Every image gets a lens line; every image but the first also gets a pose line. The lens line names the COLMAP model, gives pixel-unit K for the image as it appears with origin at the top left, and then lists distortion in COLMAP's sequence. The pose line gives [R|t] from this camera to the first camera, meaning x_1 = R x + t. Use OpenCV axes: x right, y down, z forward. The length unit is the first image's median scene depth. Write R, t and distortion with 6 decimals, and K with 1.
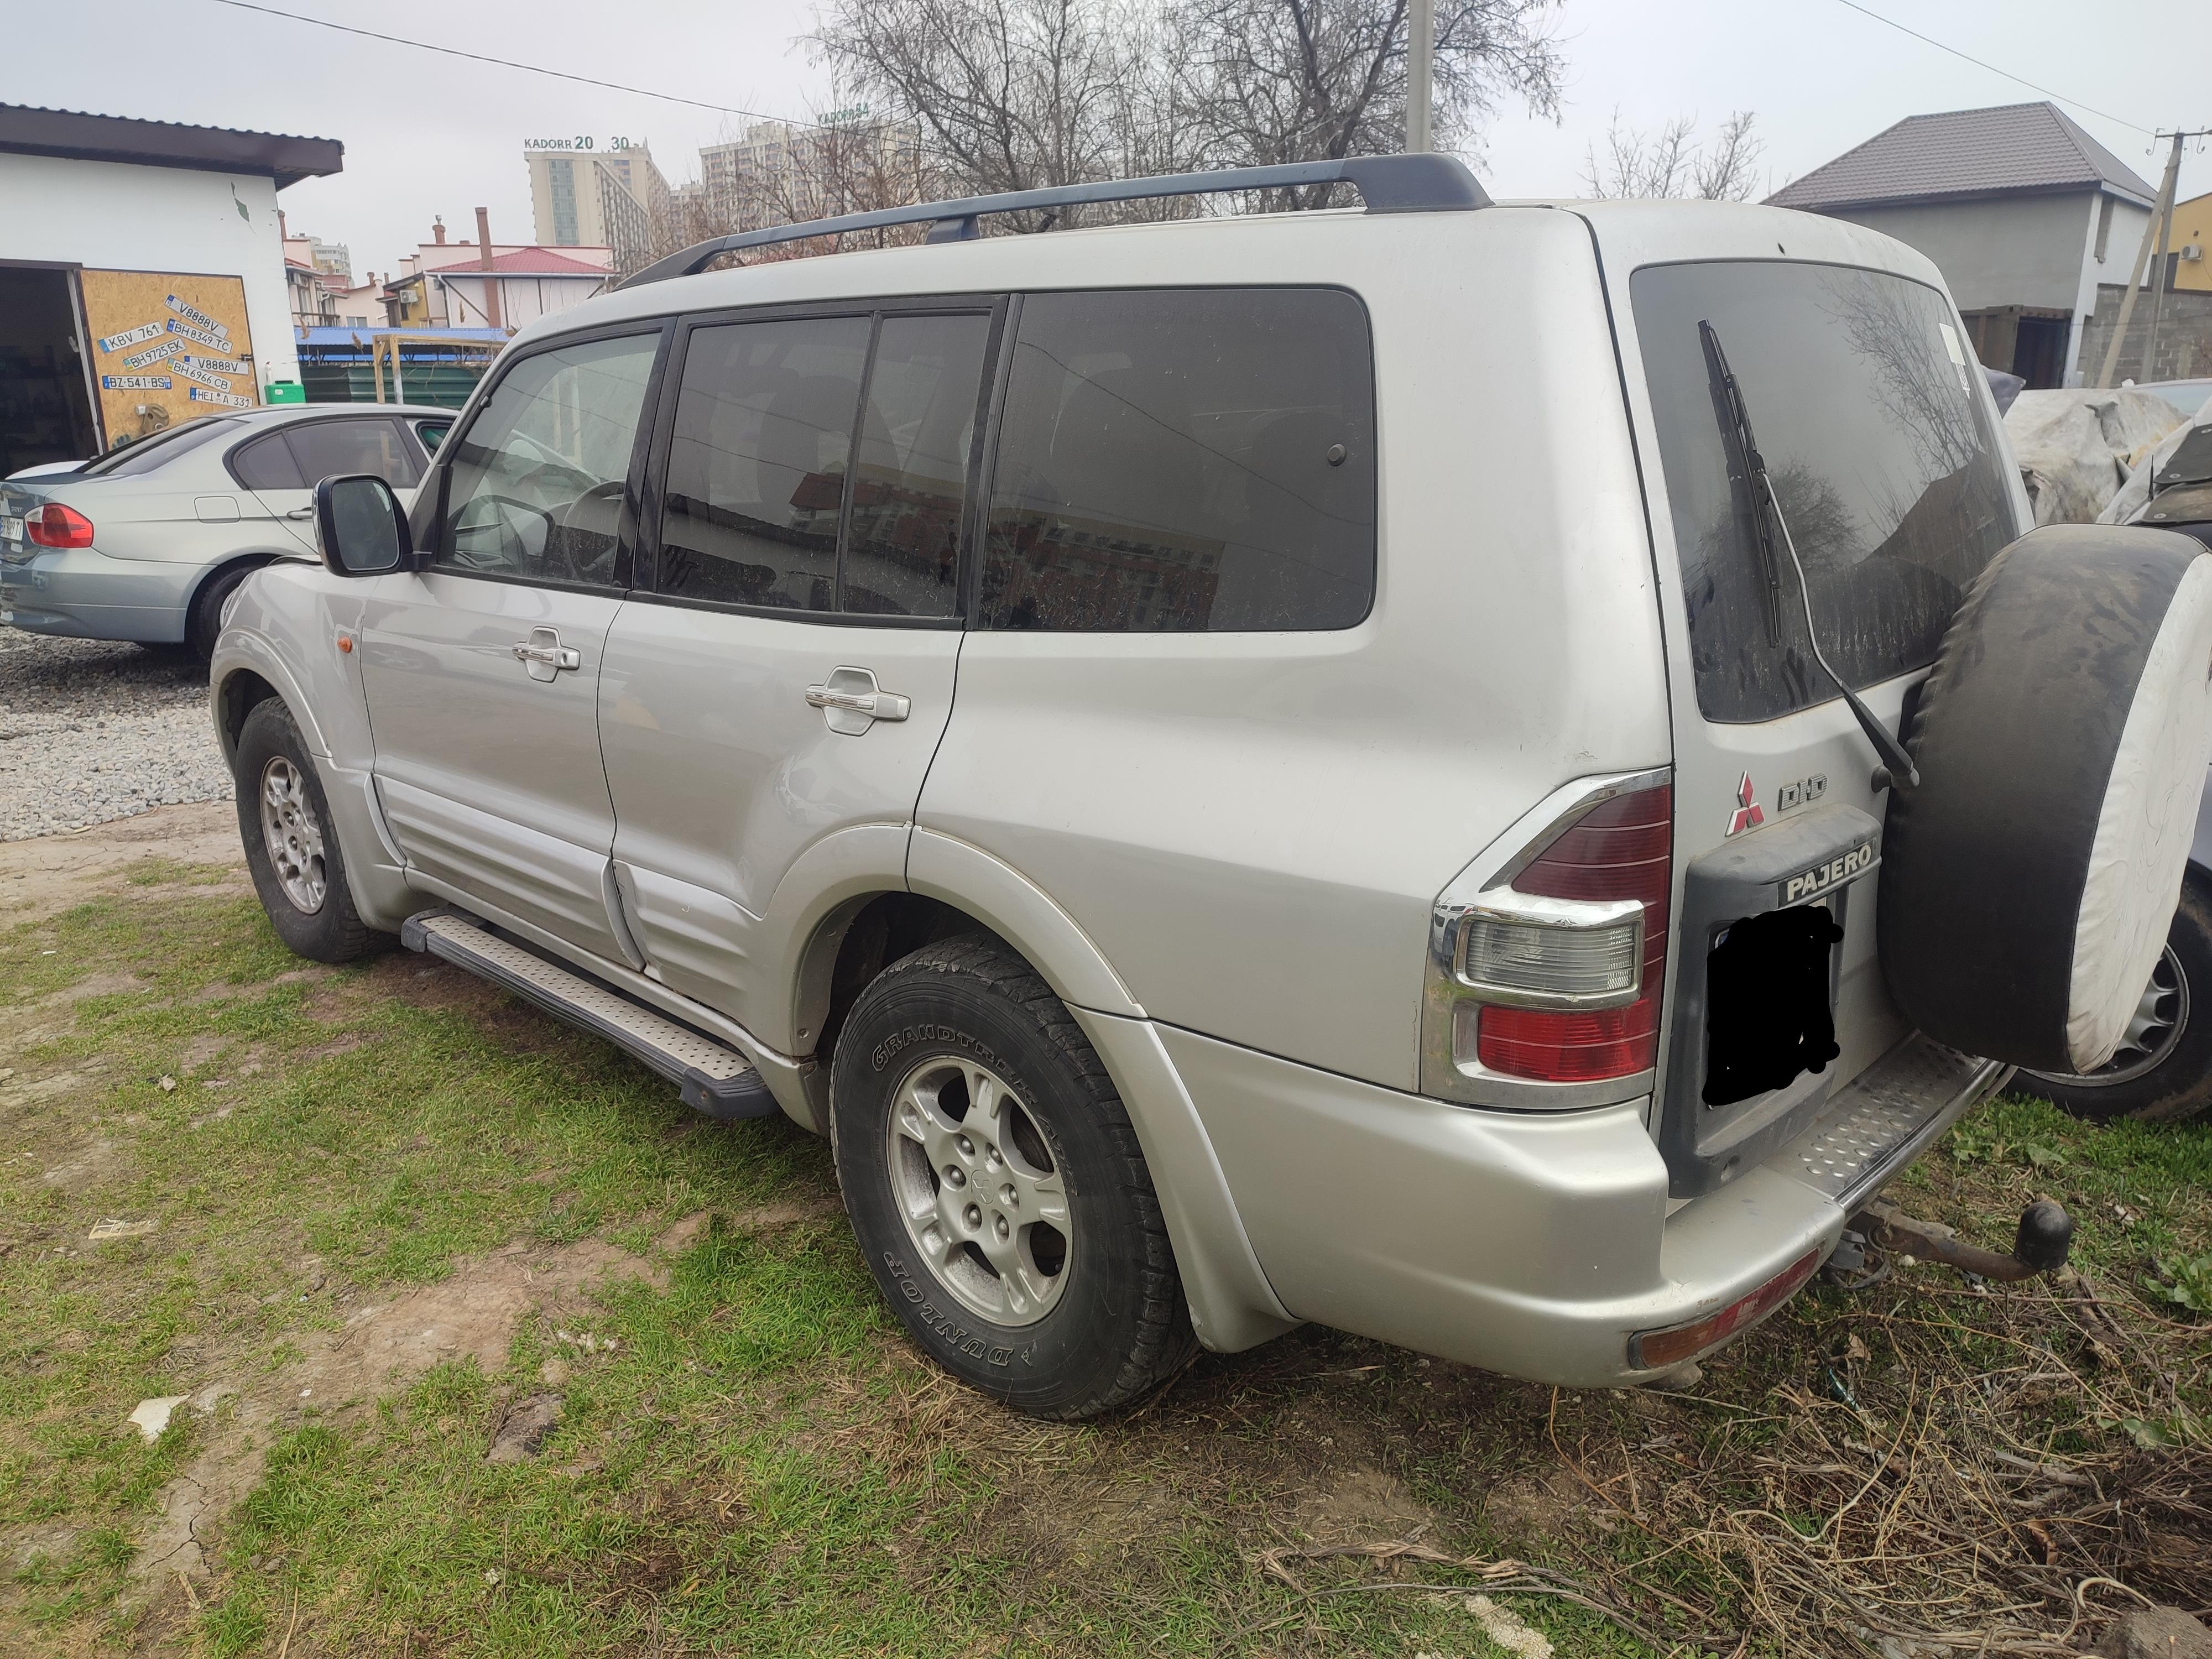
lens RADIAL K [[1569.5, 0, 1112.3], [0, 1569.5, 827.0], [0, 0, 1]] dist [0.021705, -0.013352]
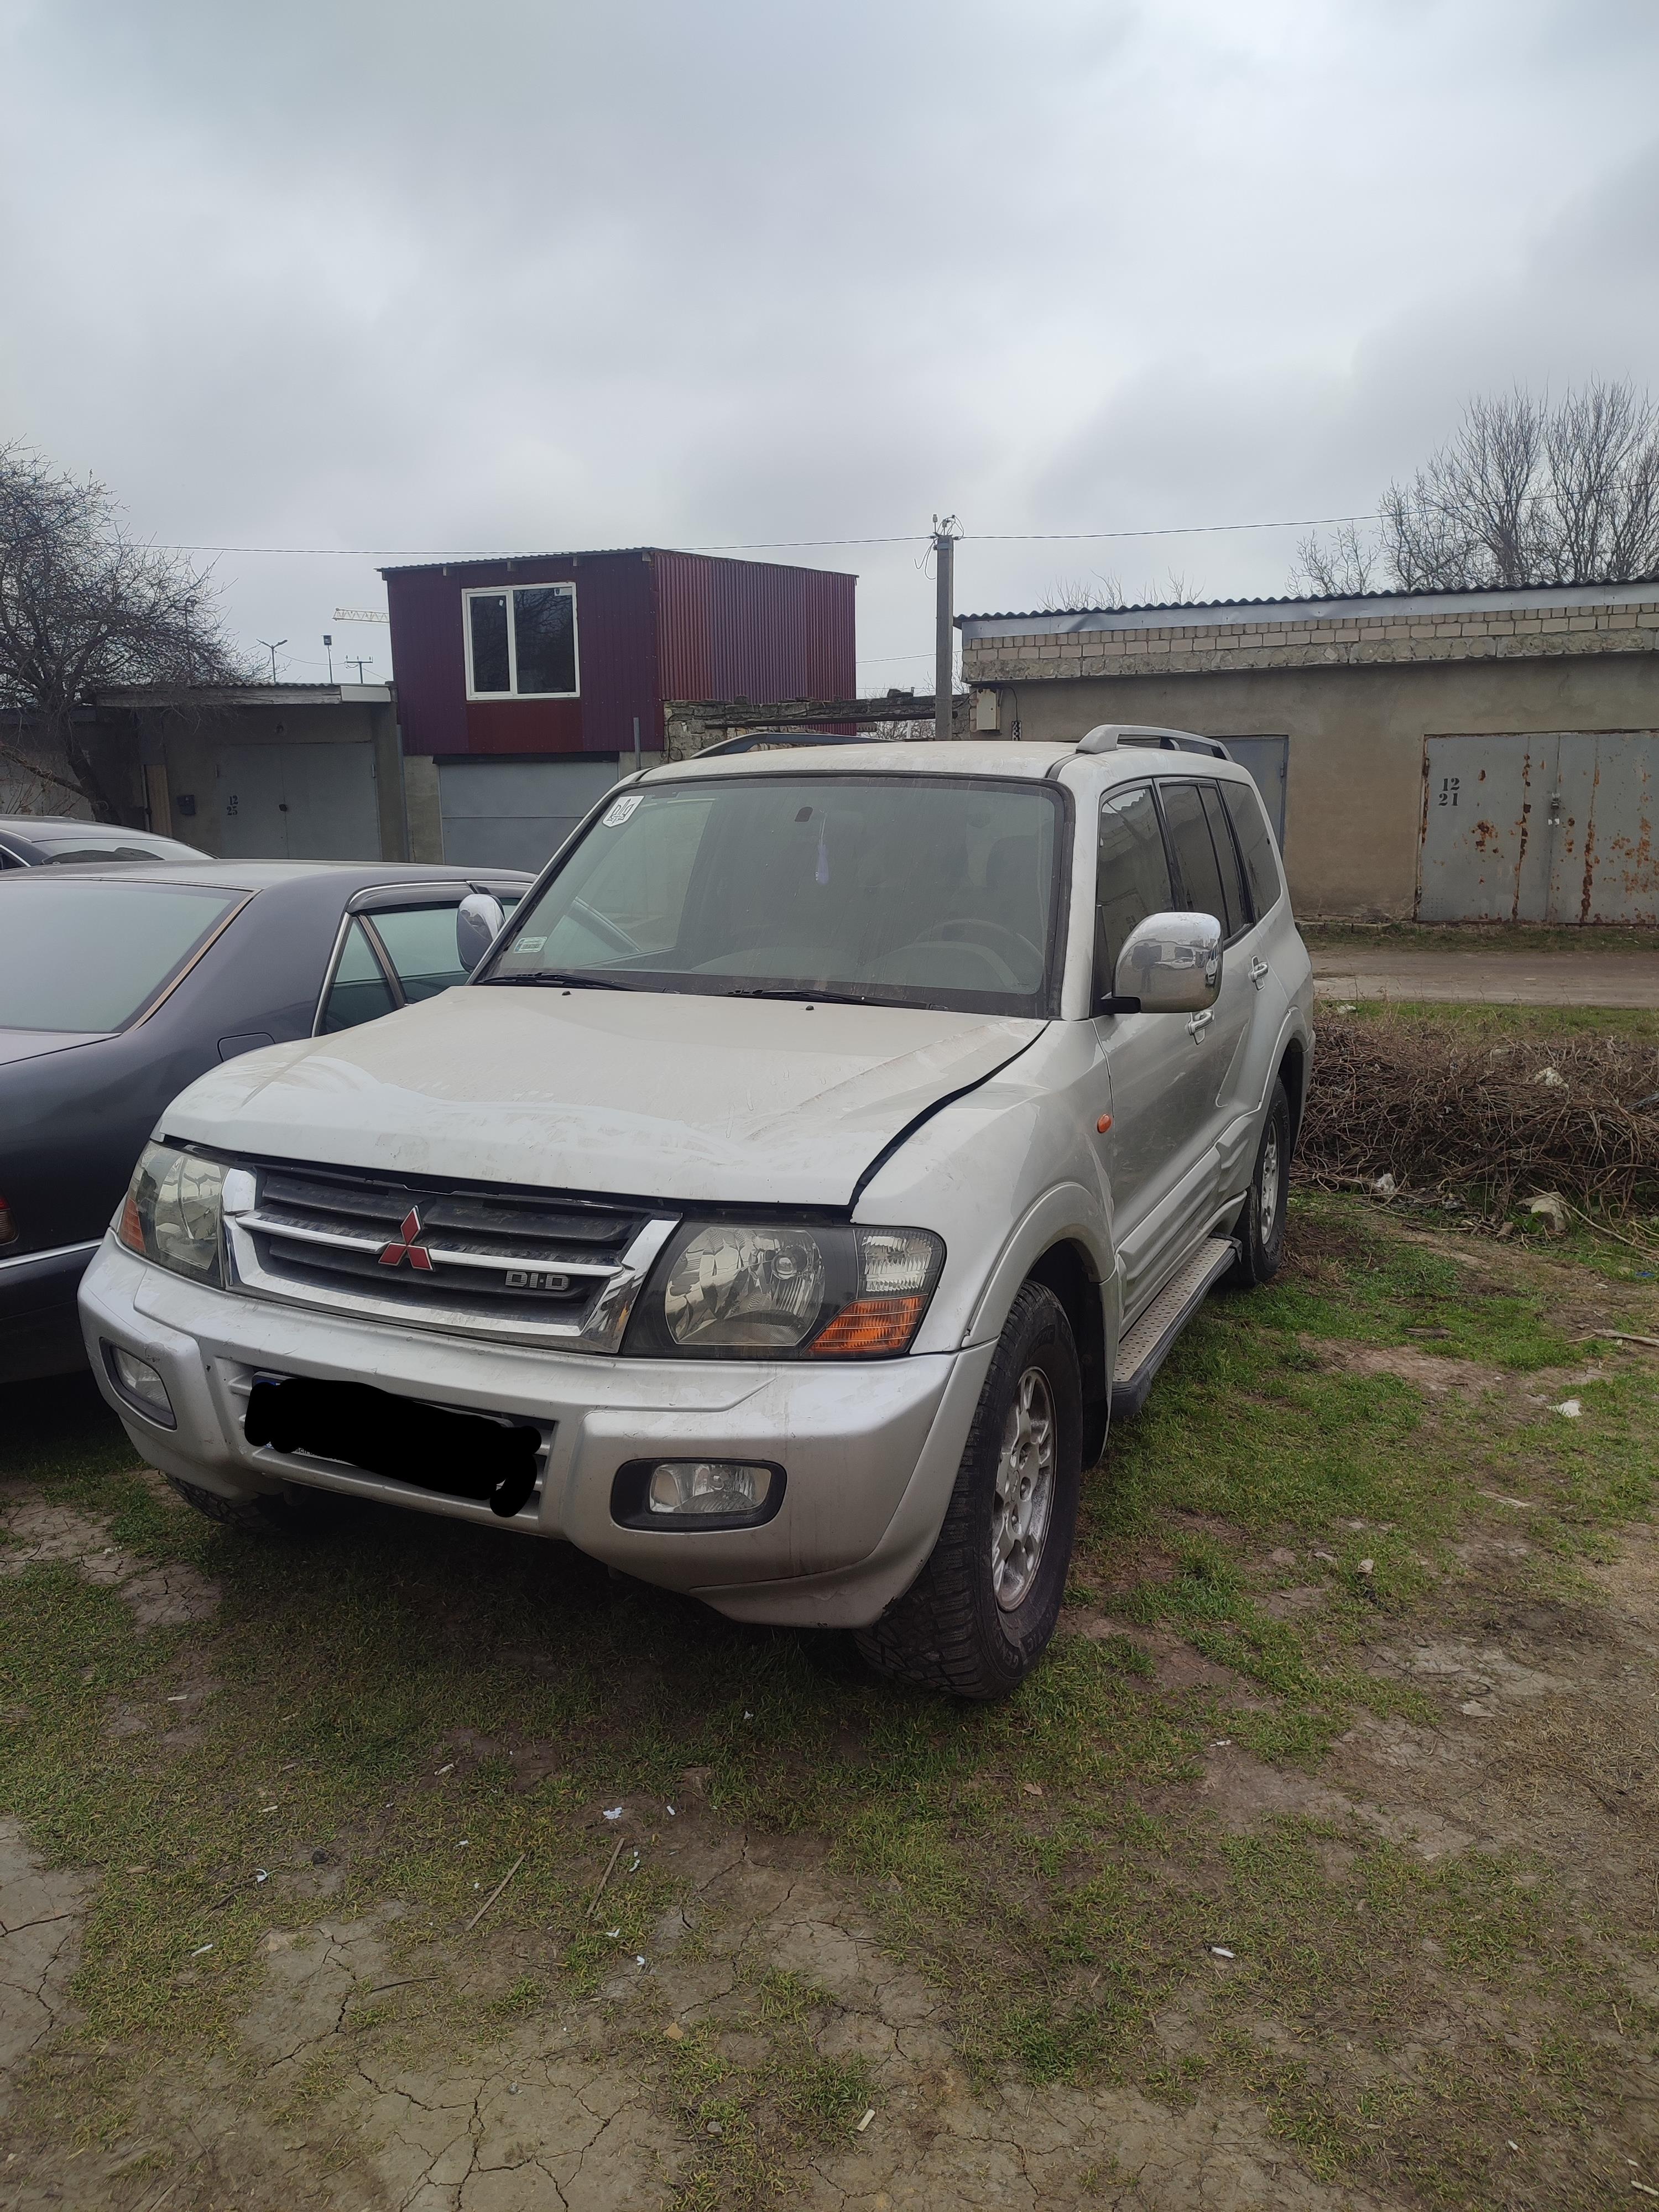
lens RADIAL K [[1569.5, 0, 830.7], [0, 1569.5, 1105.4], [0, 0, 1]] dist [0.021705, -0.013352]
pose [[-0.327947, -0.170044, 0.929266, -1.663296], [0.261395, 0.928928, 0.262231, -0.524820], [-0.907812, 0.328903, -0.260191, 1.829834]]
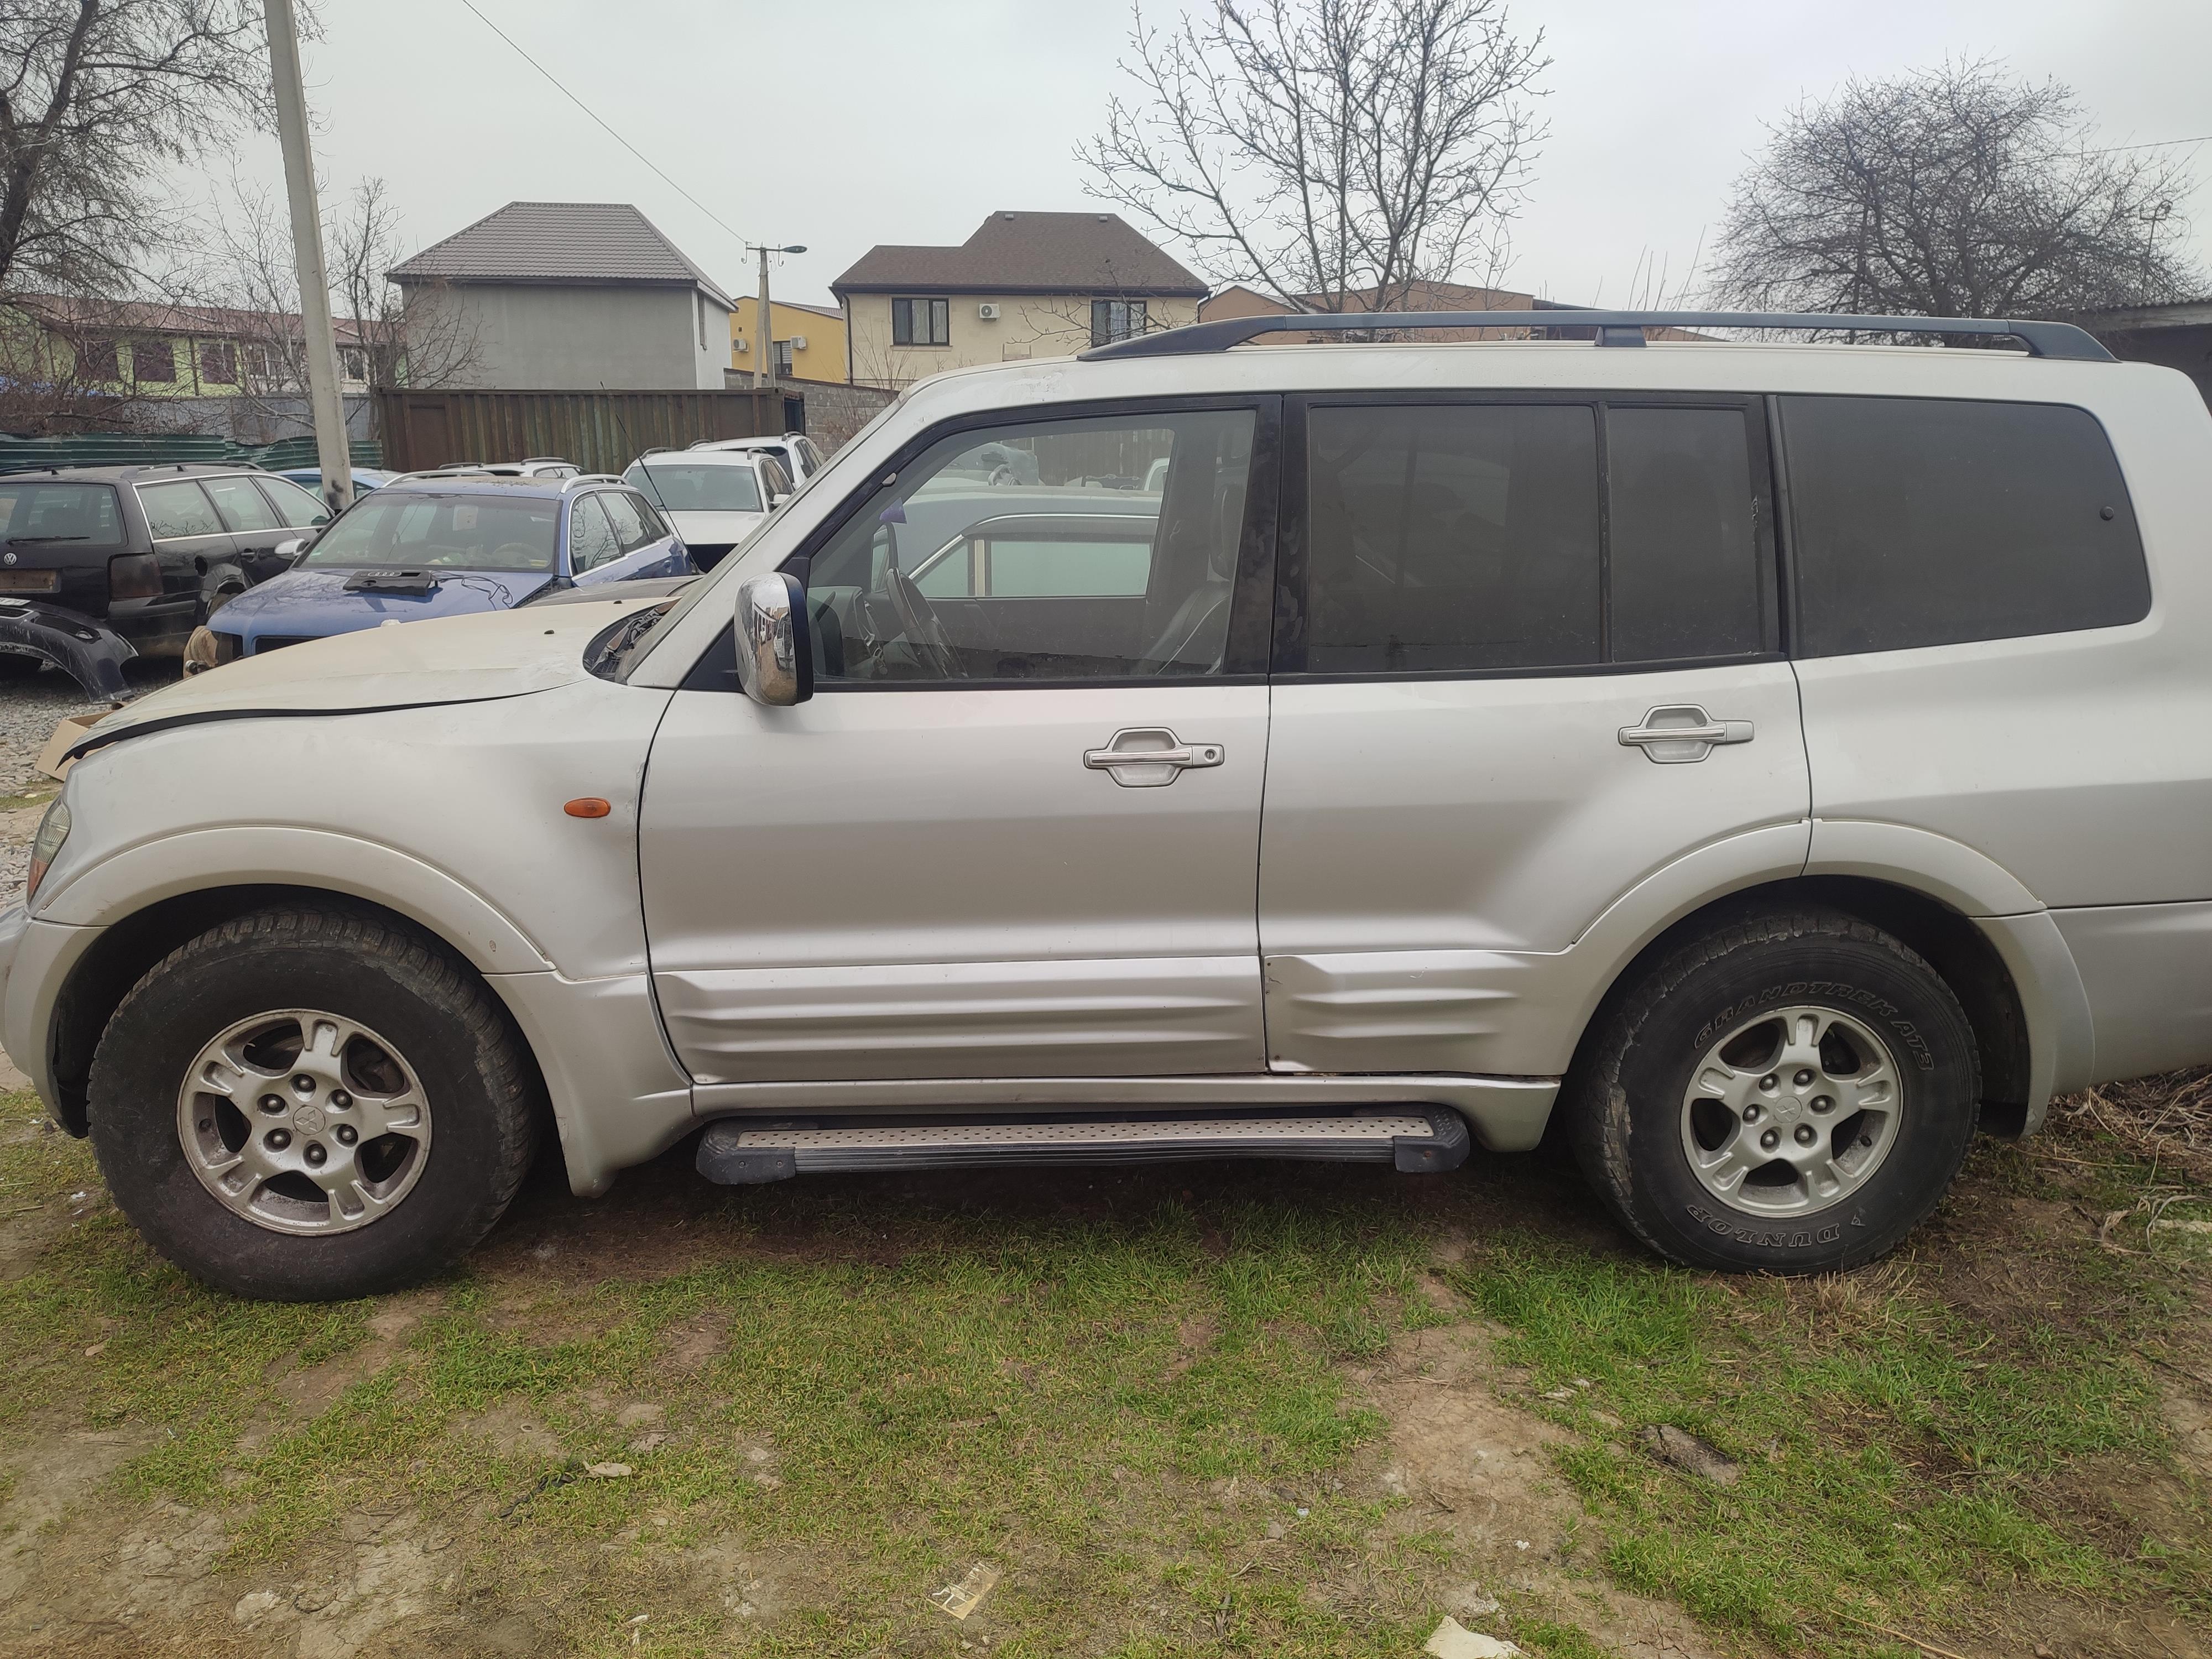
lens RADIAL K [[1569.5, 0, 1098.3], [0, 1569.5, 827.6], [0, 0, 1]] dist [0.021705, -0.013352]
pose [[0.680973, -0.161981, 0.714170, -1.140552], [0.188722, 0.981107, 0.042575, -0.125835], [-0.707573, 0.105787, 0.698677, 0.436029]]
